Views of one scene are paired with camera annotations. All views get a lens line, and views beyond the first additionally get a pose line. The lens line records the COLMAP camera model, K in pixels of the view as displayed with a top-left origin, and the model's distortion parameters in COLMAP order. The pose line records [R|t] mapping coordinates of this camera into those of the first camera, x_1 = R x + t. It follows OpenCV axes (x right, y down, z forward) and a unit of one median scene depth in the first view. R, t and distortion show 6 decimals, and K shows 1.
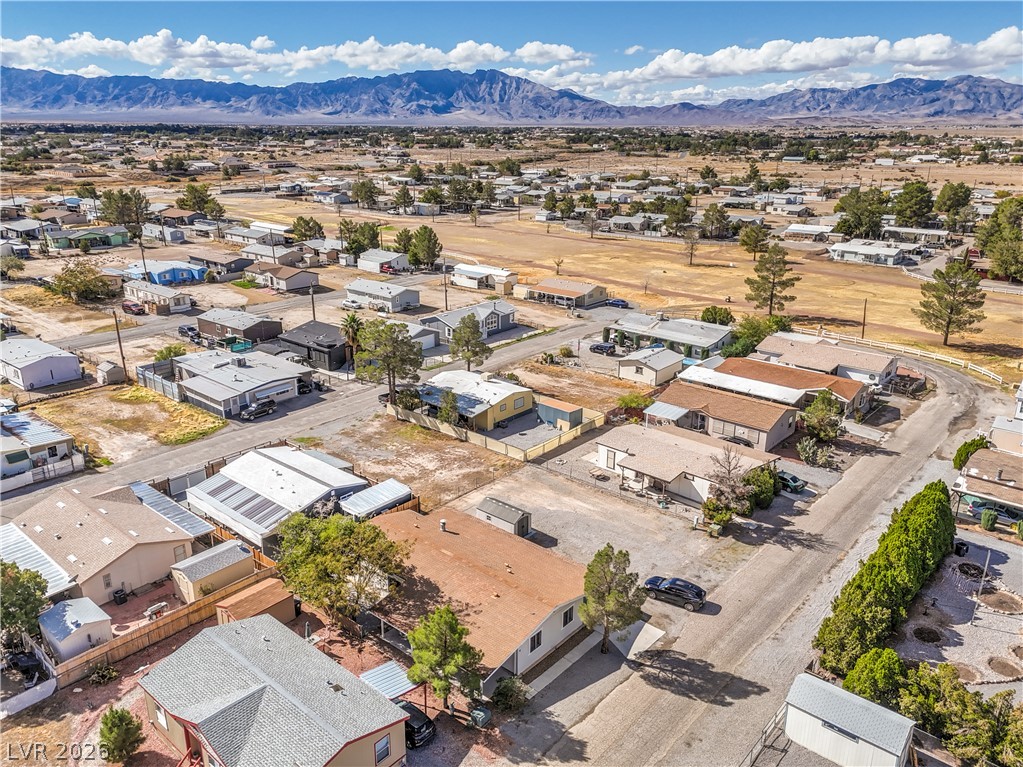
lens RADIAL K [[762.9, 0, 503.8], [0, 762.9, 383.7], [0, 0, 1]] dist [0.078437, -0.066565]
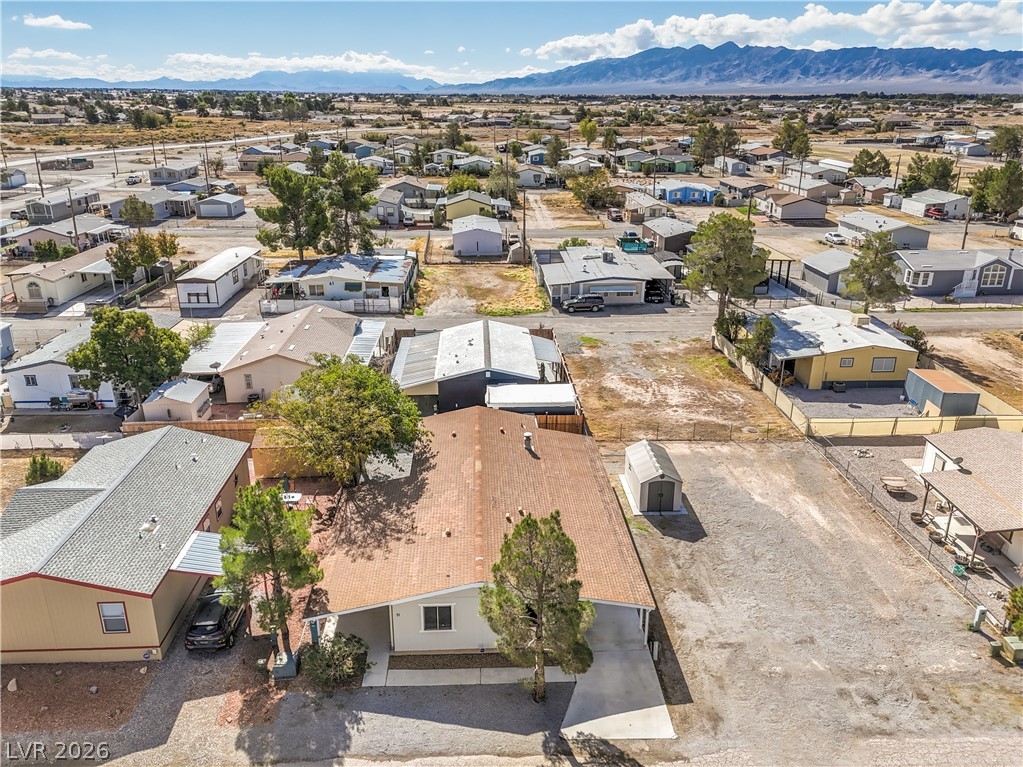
lens RADIAL K [[788.5, 0, 512.7], [0, 788.5, 353.2], [0, 0, 1]] dist [0.067561, -0.063446]
pose [[0.692714, 0.226481, -0.684729, 0.265478], [-0.234813, 0.968508, 0.082793, 0.034593], [0.681917, 0.103431, 0.724080, 0.312078]]
